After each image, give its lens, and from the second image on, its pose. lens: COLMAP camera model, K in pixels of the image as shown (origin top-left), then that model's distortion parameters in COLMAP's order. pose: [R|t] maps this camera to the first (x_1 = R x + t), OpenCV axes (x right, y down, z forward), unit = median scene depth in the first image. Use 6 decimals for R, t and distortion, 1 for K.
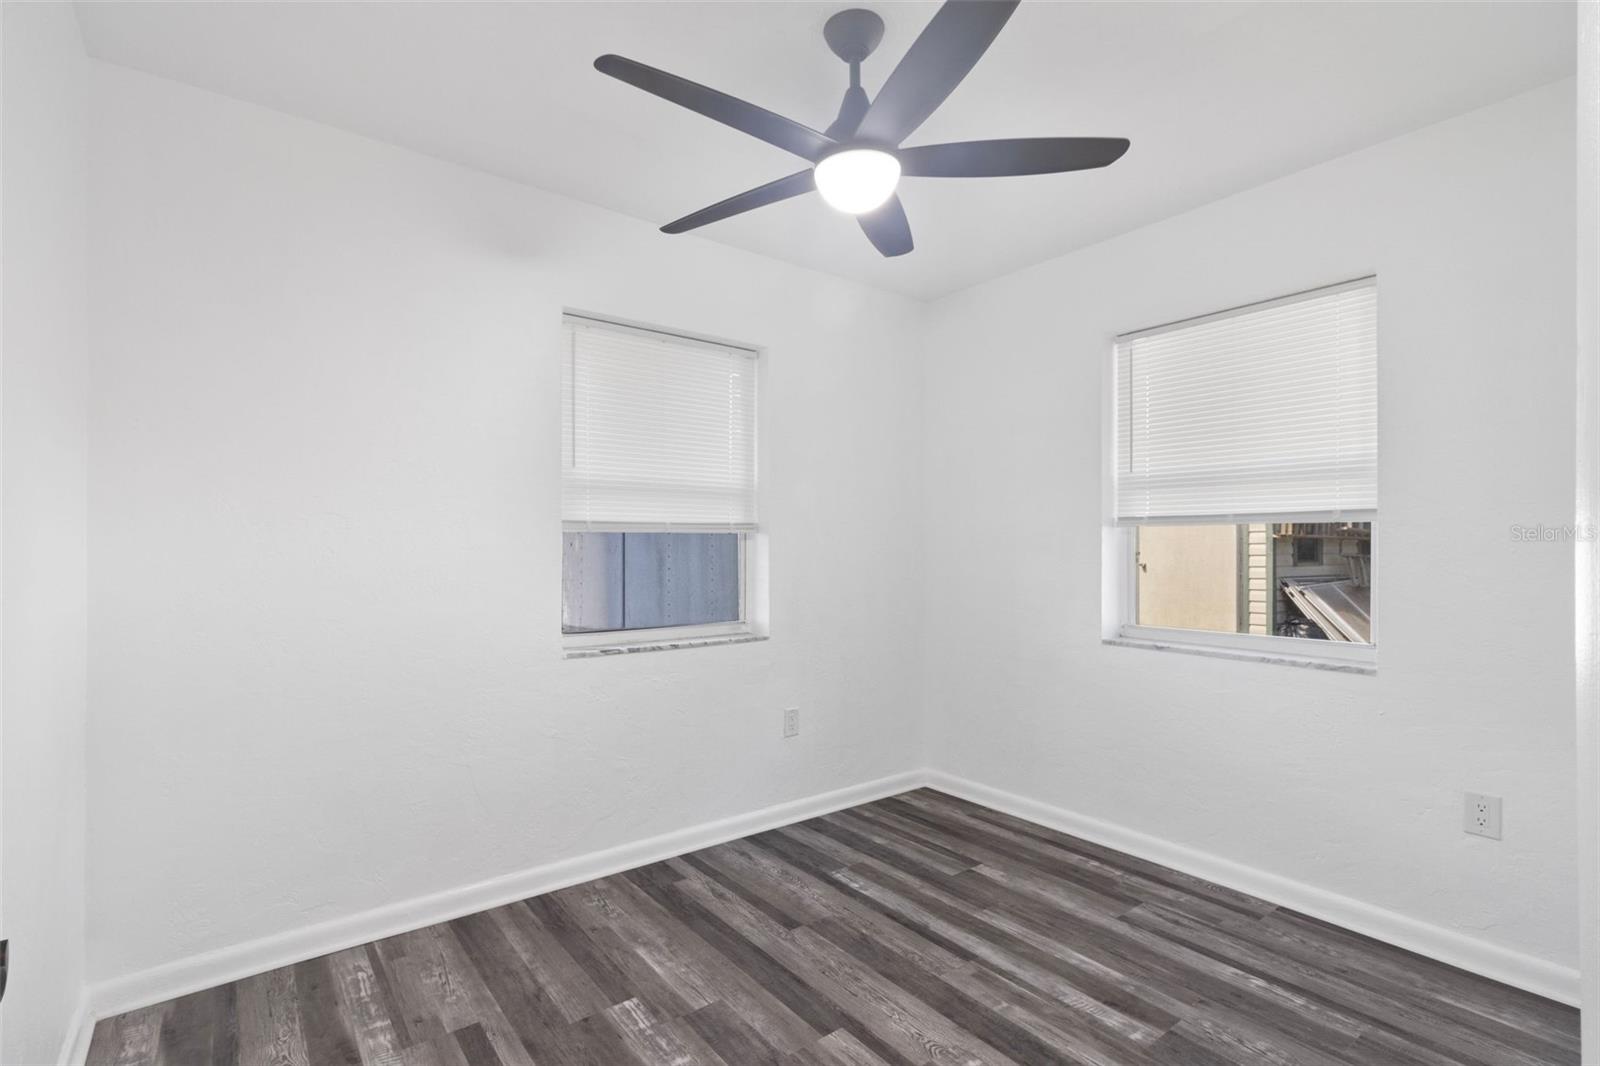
lens RADIAL K [[752.2, 0, 796.0], [0, 752.2, 540.0], [0, 0, 1]] dist [0.004018, 0.000426]
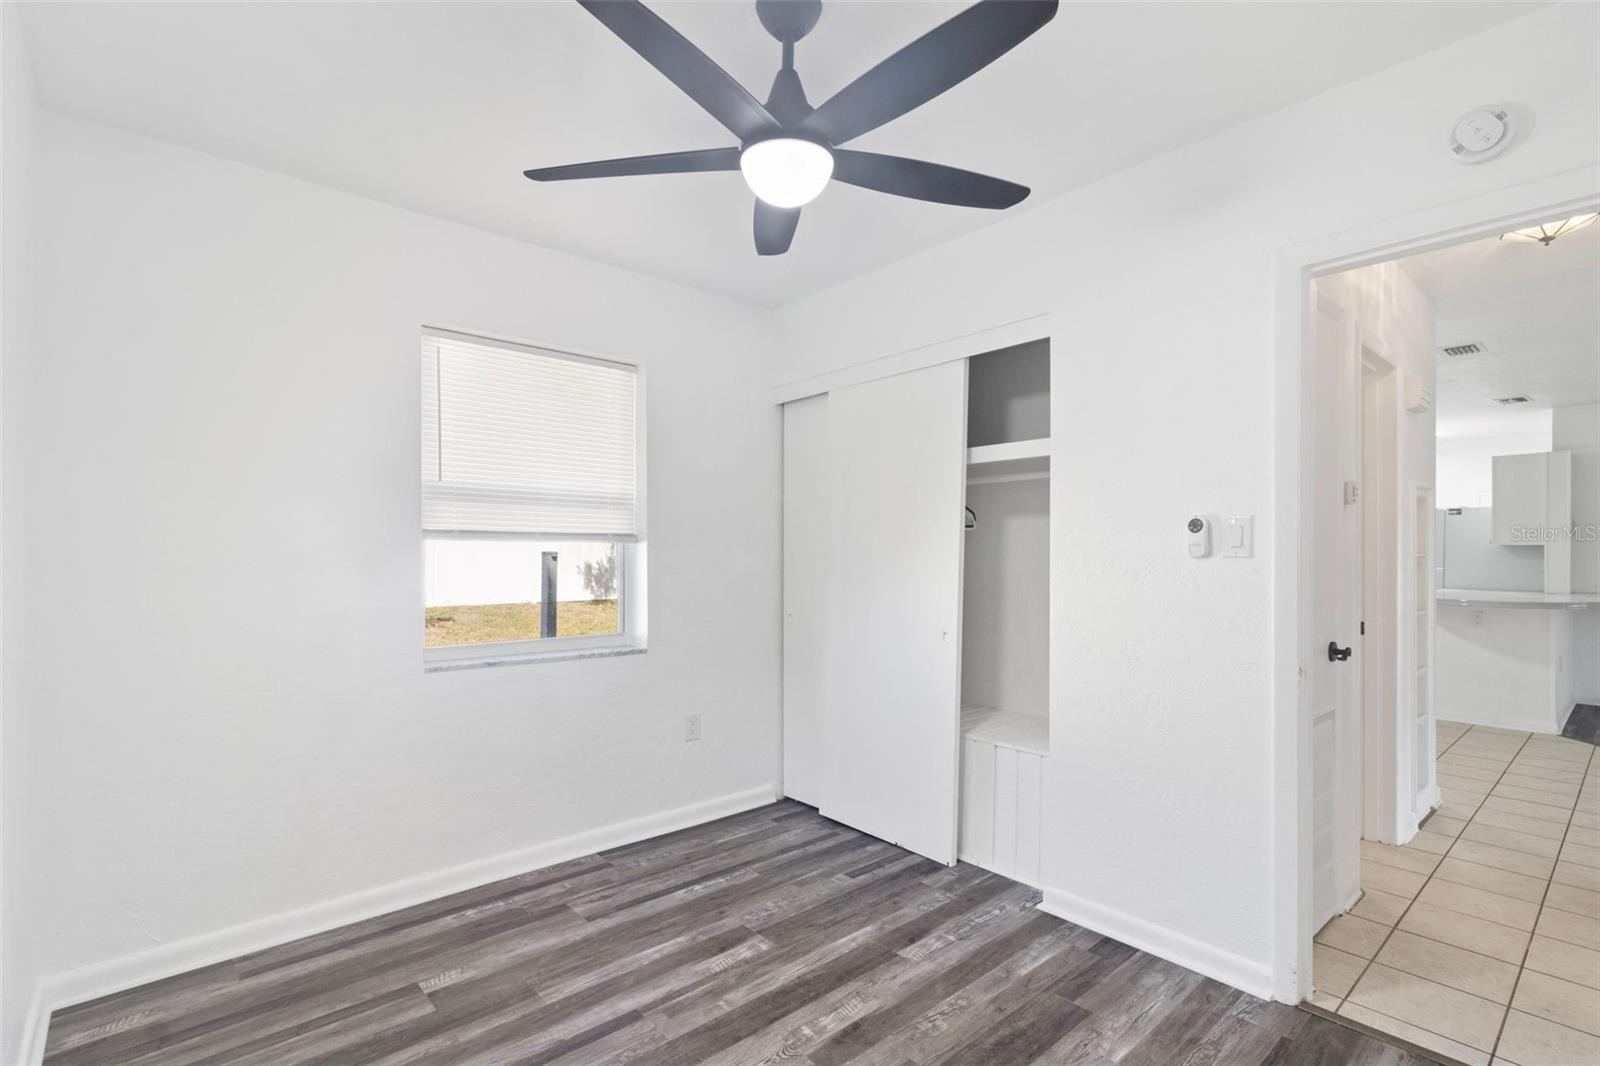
lens RADIAL K [[752.2, 0, 796.0], [0, 752.2, 540.0], [0, 0, 1]] dist [0.004018, 0.000426]
pose [[-0.076052, 0.019392, 0.996915, -0.635765], [-0.011624, 0.999726, -0.020333, -0.005127], [-0.997036, -0.013135, -0.075806, 0.796011]]
